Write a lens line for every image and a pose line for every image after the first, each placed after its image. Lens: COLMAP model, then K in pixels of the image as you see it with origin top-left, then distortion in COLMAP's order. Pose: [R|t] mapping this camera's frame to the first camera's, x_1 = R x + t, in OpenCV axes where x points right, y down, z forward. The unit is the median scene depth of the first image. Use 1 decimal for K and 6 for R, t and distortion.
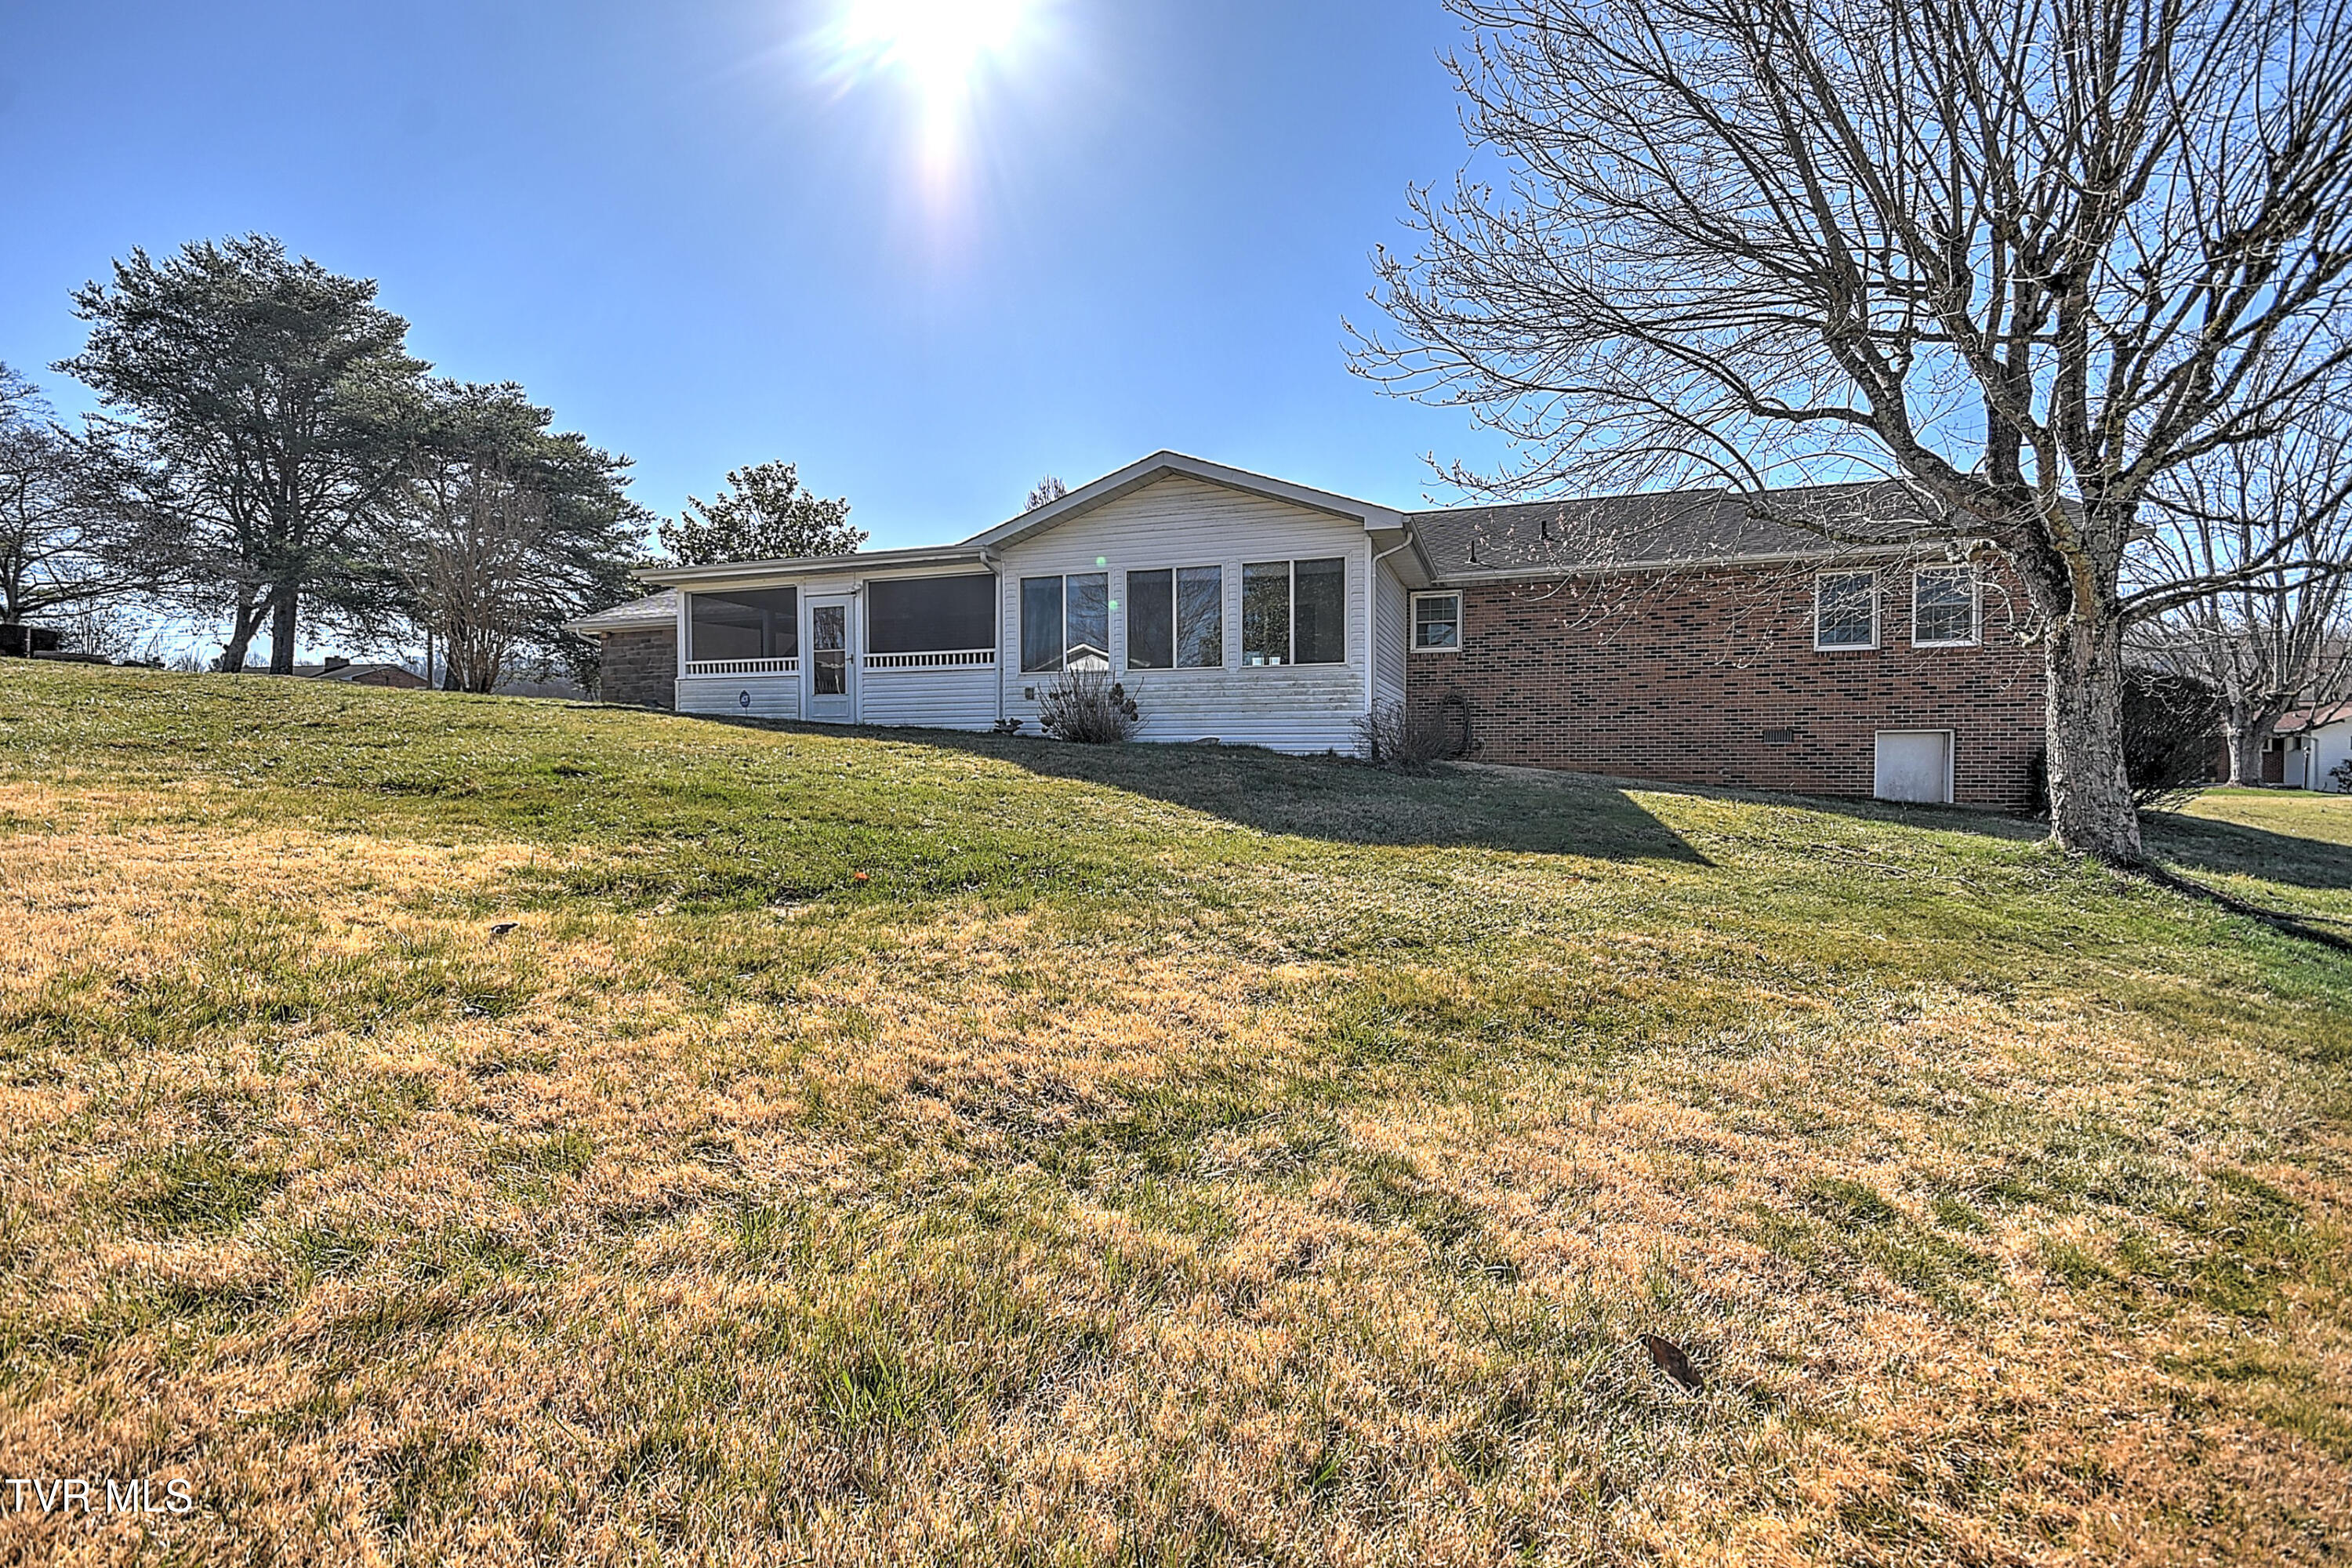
lens RADIAL K [[1019.9, 0, 1171.1], [0, 1019.9, 781.1], [0, 0, 1]] dist [-0.003666, -0.000037]
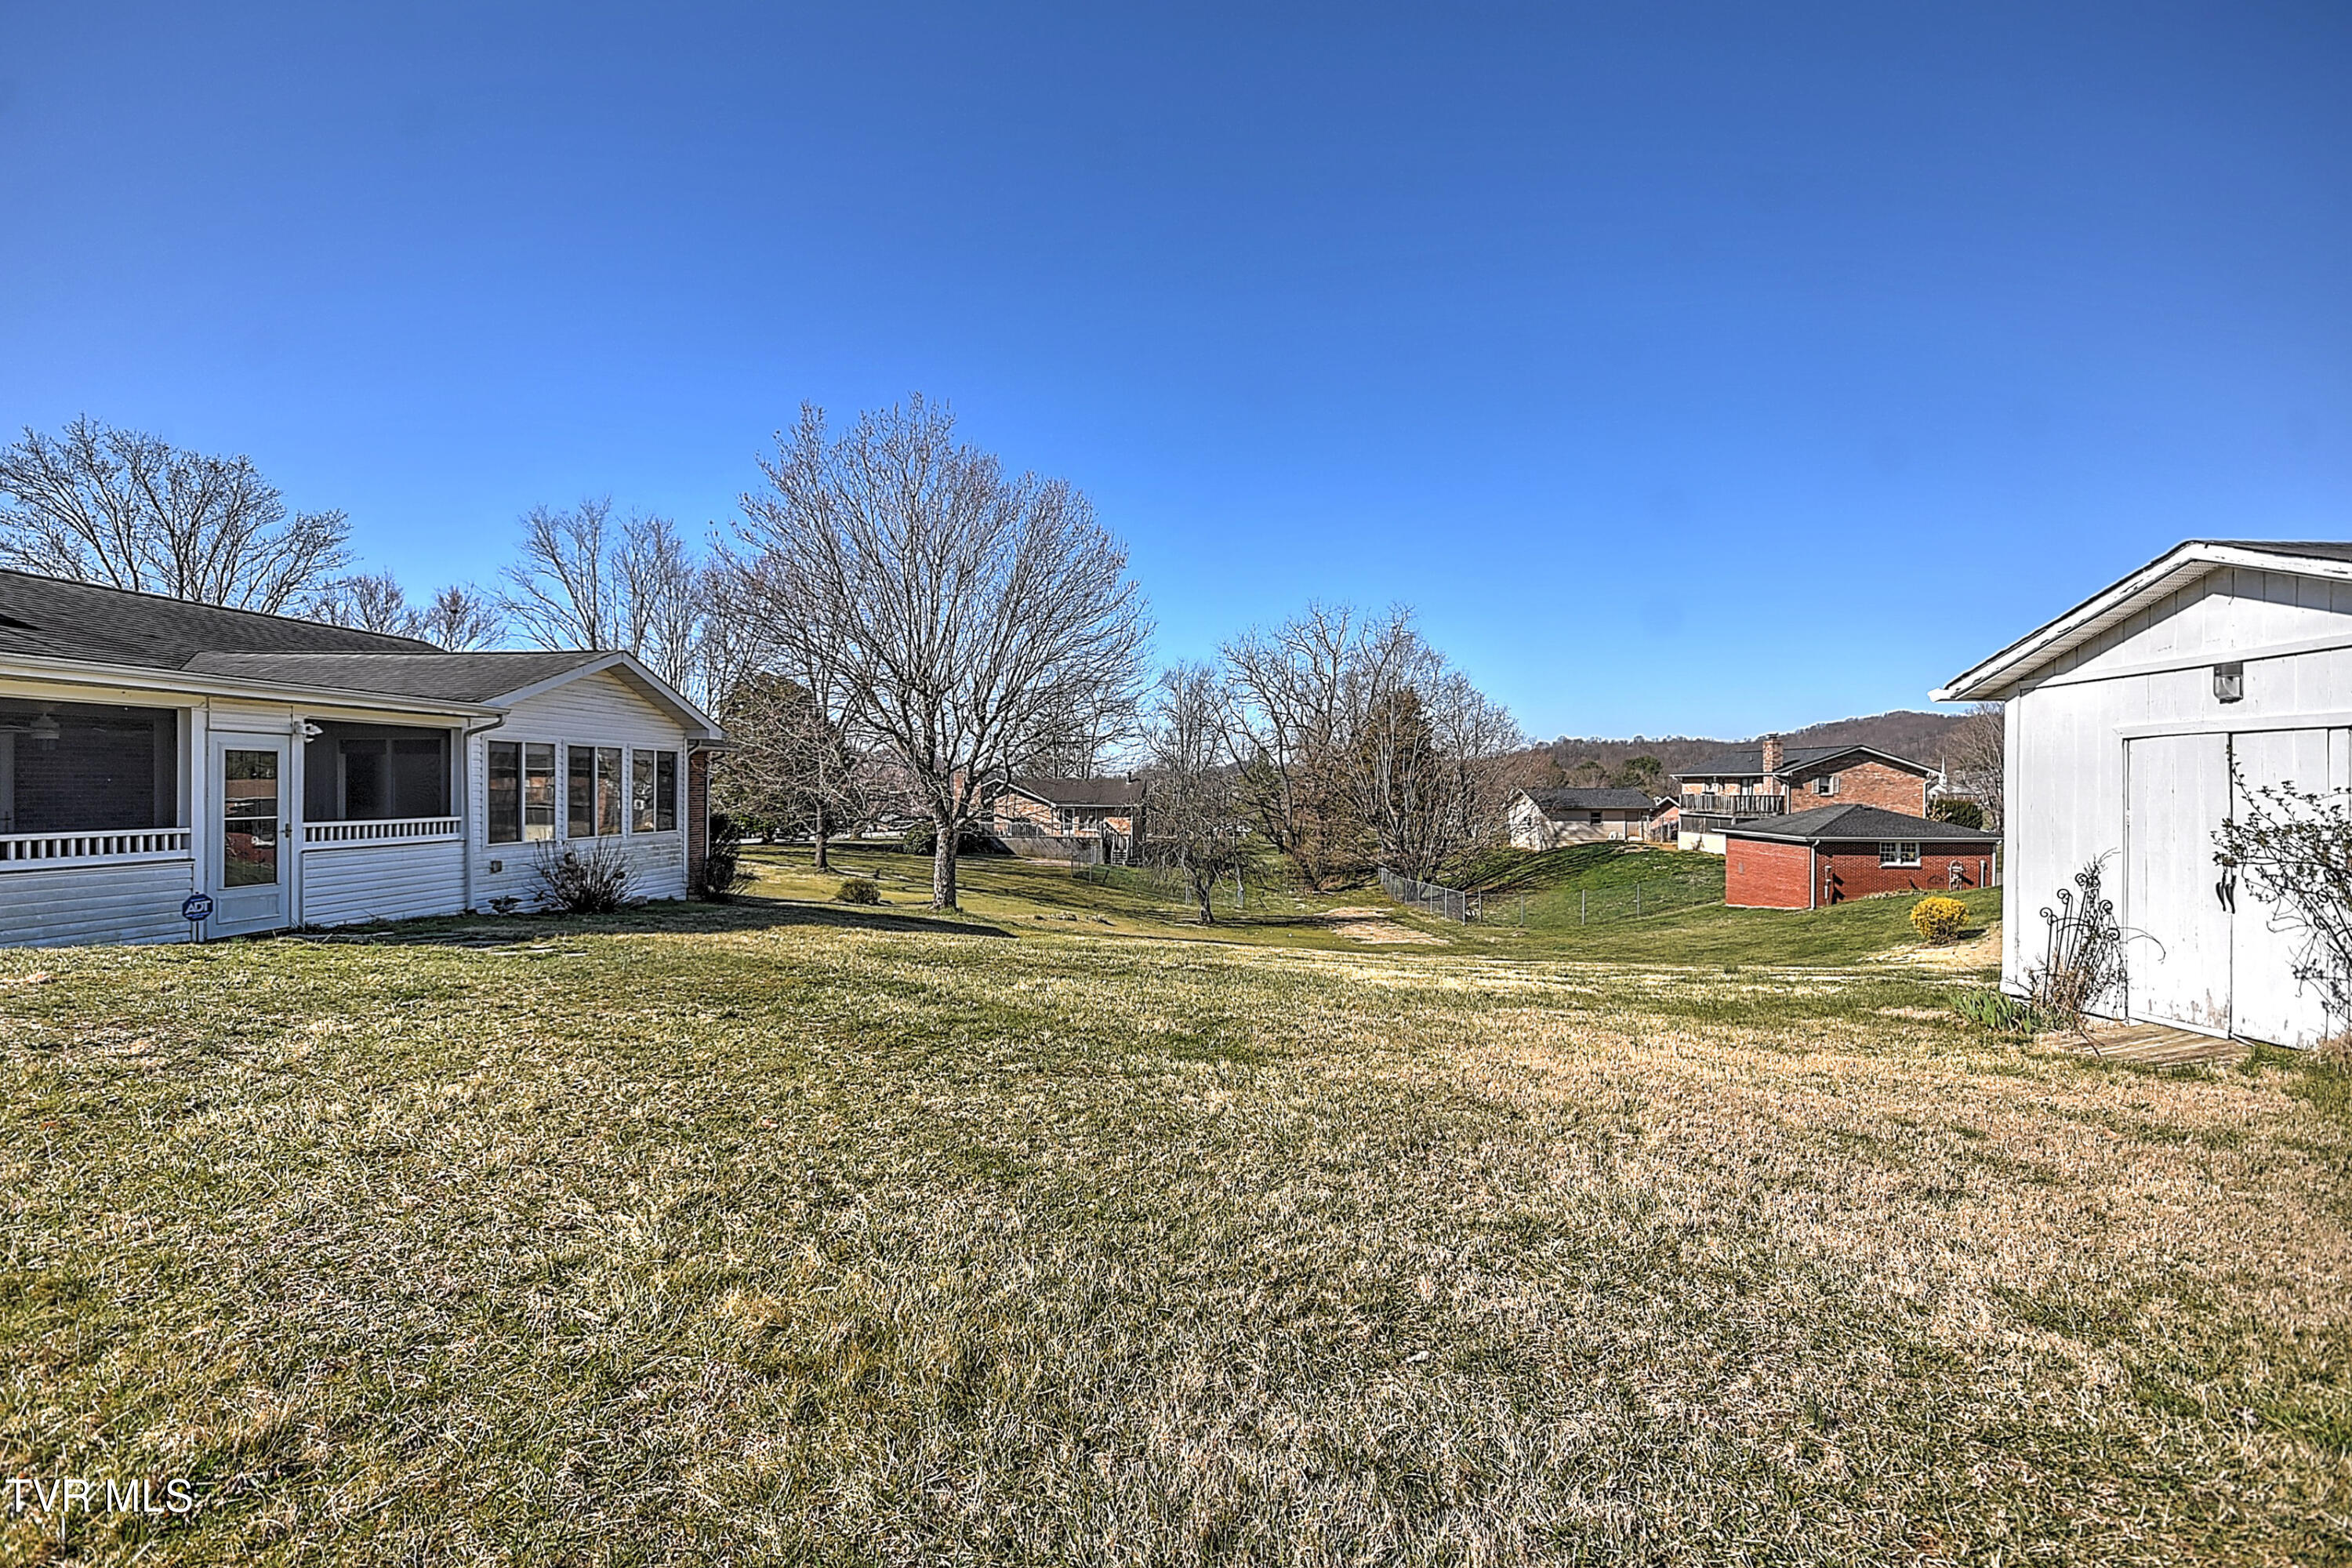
lens RADIAL K [[1071.0, 0, 1180.6], [0, 1071.0, 785.5], [0, 0, 1]] dist [0.005496, 0.000284]
pose [[-0.261581, 0.000688, 0.965181, -1.210313], [0.012233, 0.999922, 0.002602, -0.151116], [-0.965104, 0.012488, -0.261569, 0.643627]]
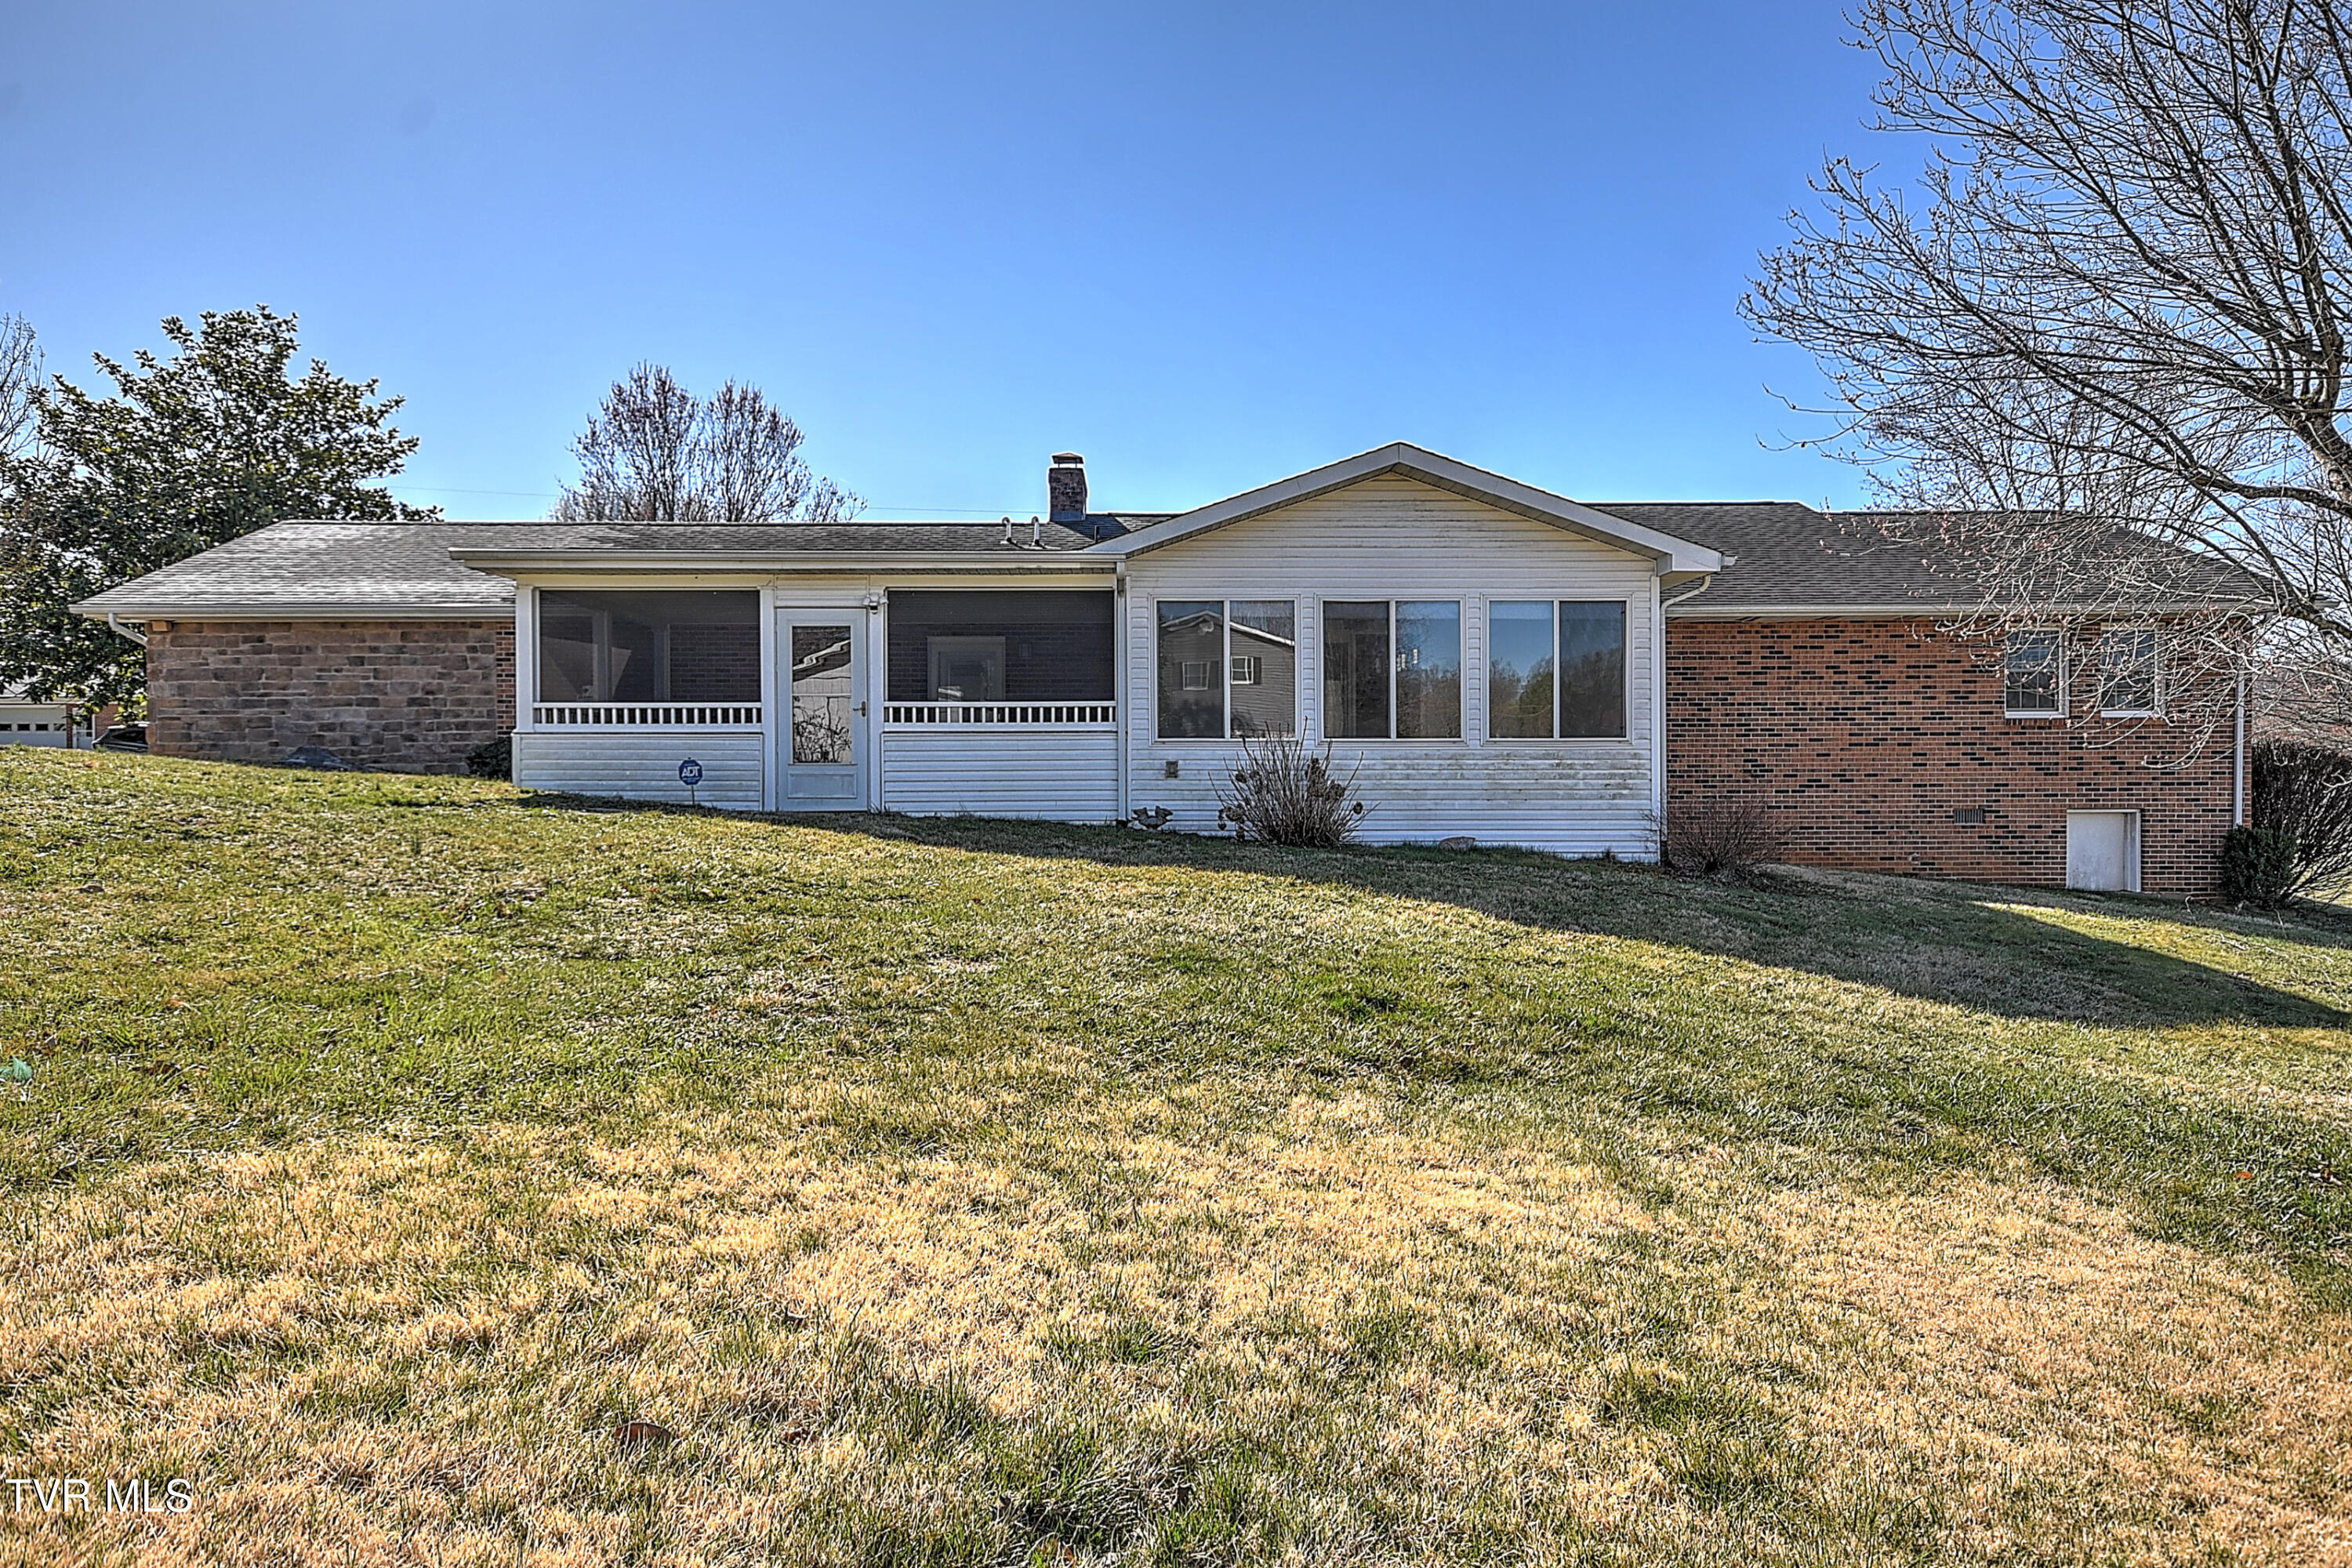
lens RADIAL K [[1449.6, 0, 1178.8], [0, 1449.6, 784.5], [0, 0, 1]] dist [0.018720, 0.001781]
pose [[0.939584, -0.002916, 0.342305, -0.459624], [0.007898, 0.999882, -0.013164, -0.061798], [-0.342227, 0.015072, 0.939496, 0.080118]]
